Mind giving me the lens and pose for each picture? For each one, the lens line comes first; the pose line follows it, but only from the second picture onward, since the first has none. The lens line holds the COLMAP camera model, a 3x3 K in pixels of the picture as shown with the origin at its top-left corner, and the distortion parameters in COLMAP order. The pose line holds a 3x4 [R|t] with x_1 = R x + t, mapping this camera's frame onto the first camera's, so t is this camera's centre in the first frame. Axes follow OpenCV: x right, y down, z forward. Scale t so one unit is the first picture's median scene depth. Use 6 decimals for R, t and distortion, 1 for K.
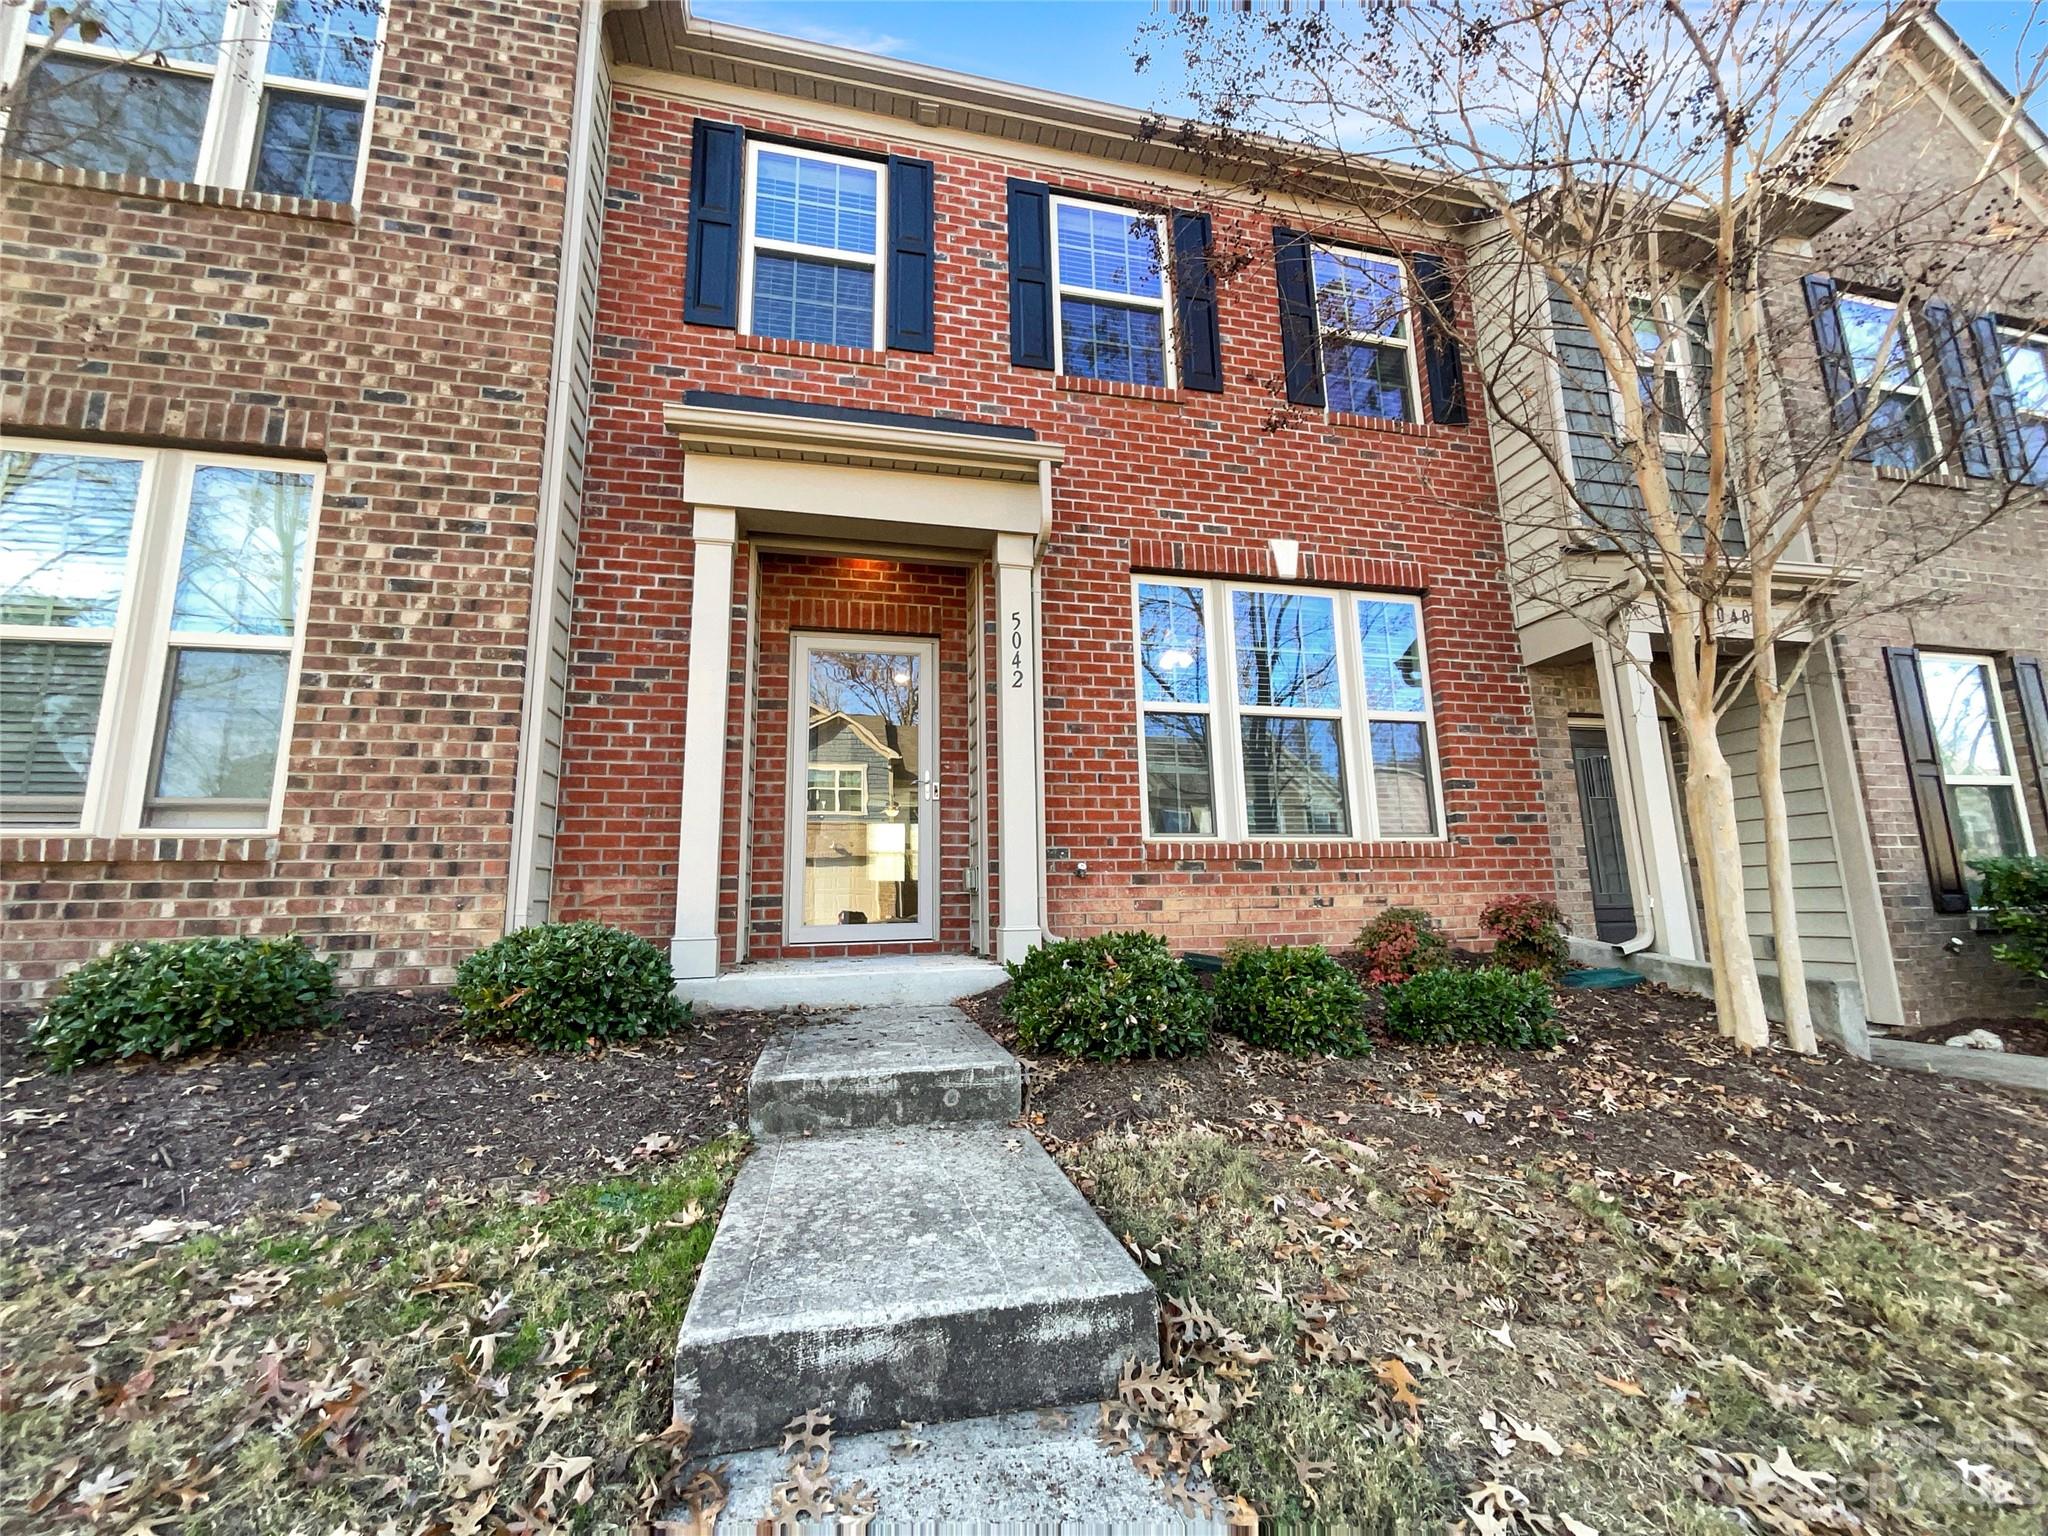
lens RADIAL K [[823.1, 0, 1026.2], [0, 823.1, 760.0], [0, 0, 1]] dist [0.000123, -0.003314]
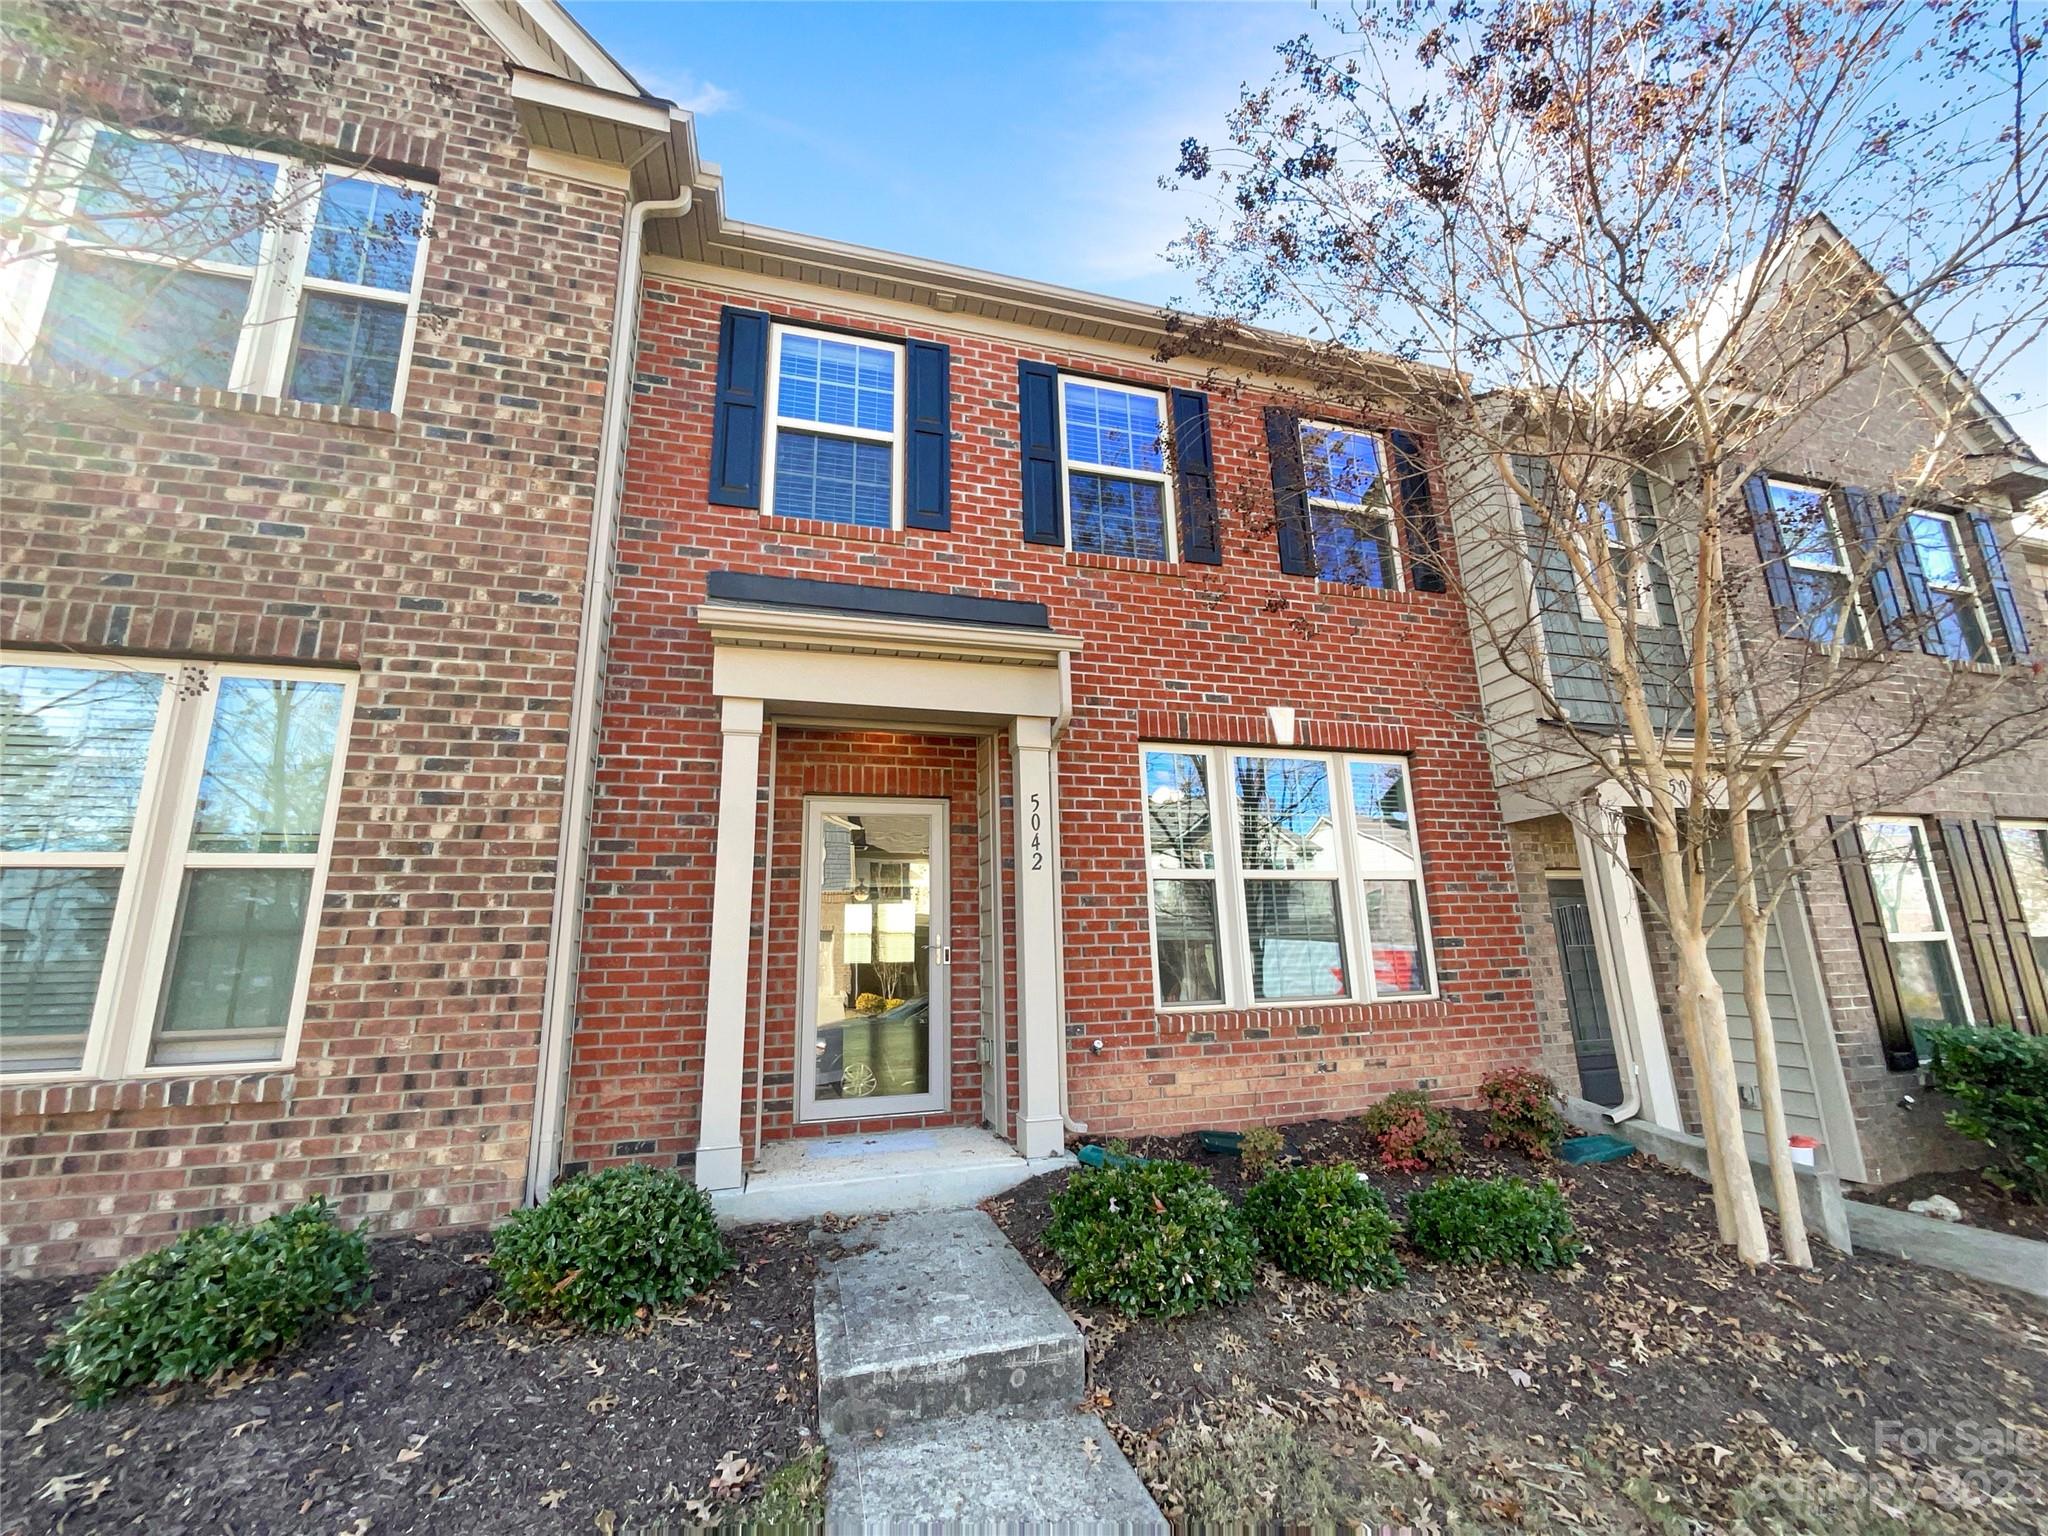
lens RADIAL K [[823.1, 0, 1030.2], [0, 823.1, 764.4], [0, 0, 1]] dist [0.000123, -0.003314]
pose [[0.998236, 0.008065, 0.058821, -0.089236], [-0.004564, 0.998223, -0.059406, -0.175403], [-0.059196, 0.059033, 0.996499, -0.026729]]
